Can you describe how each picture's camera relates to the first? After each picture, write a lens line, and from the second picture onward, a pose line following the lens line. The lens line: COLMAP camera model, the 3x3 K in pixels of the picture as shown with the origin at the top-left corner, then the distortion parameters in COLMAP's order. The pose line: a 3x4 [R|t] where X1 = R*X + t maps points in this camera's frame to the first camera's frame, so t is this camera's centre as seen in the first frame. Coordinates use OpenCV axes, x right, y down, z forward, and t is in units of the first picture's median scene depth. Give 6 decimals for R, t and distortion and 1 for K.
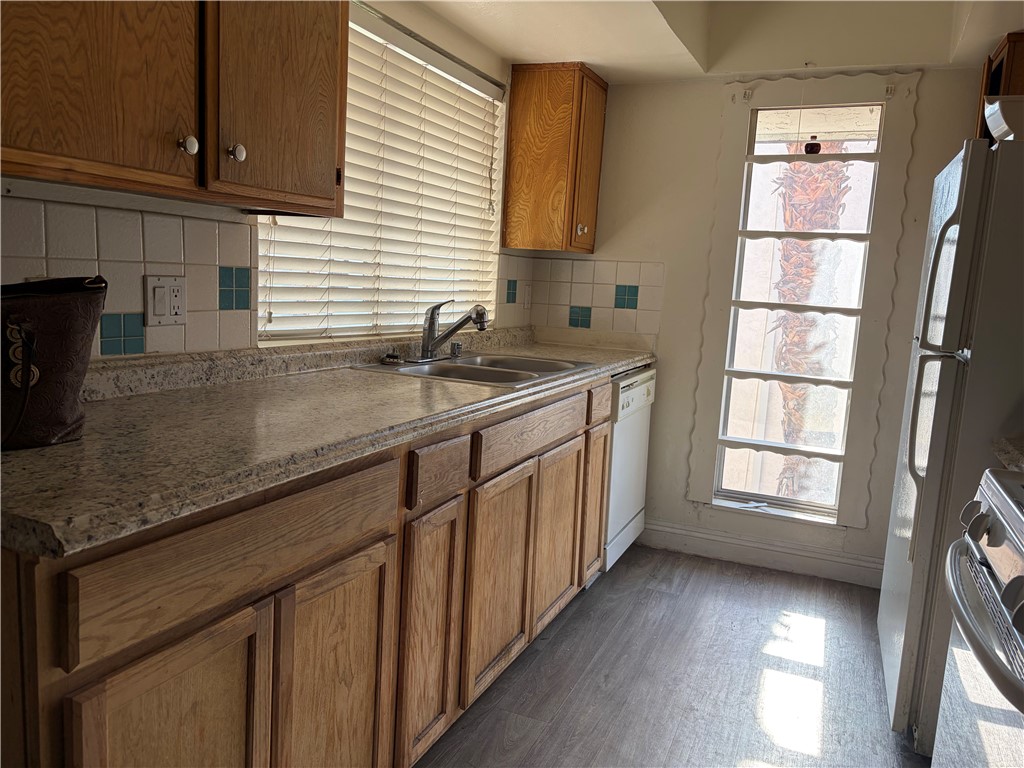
lens RADIAL K [[789.3, 0, 512.0], [0, 789.3, 384.0], [0, 0, 1]] dist [-0.002430, -0.003207]
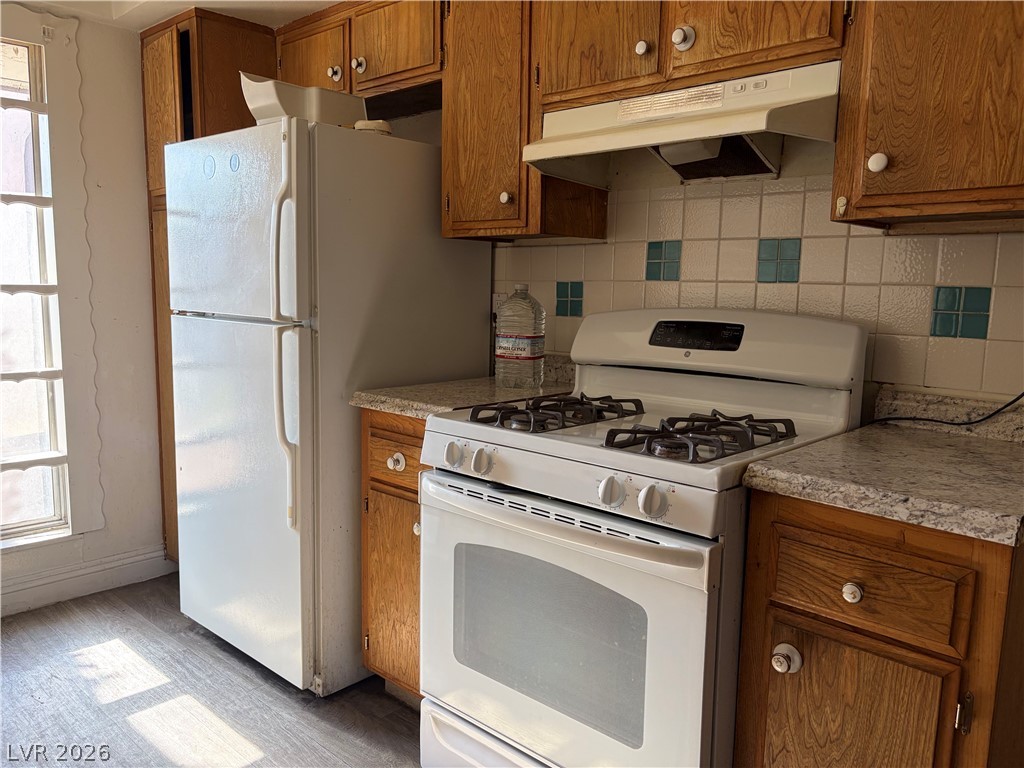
lens RADIAL K [[789.3, 0, 512.0], [0, 789.3, 384.0], [0, 0, 1]] dist [-0.002430, -0.003207]
pose [[0.340608, -0.167316, 0.925198, -0.204605], [0.130492, 0.982927, 0.129716, -0.035680], [-0.931106, 0.076549, 0.356626, 0.231070]]
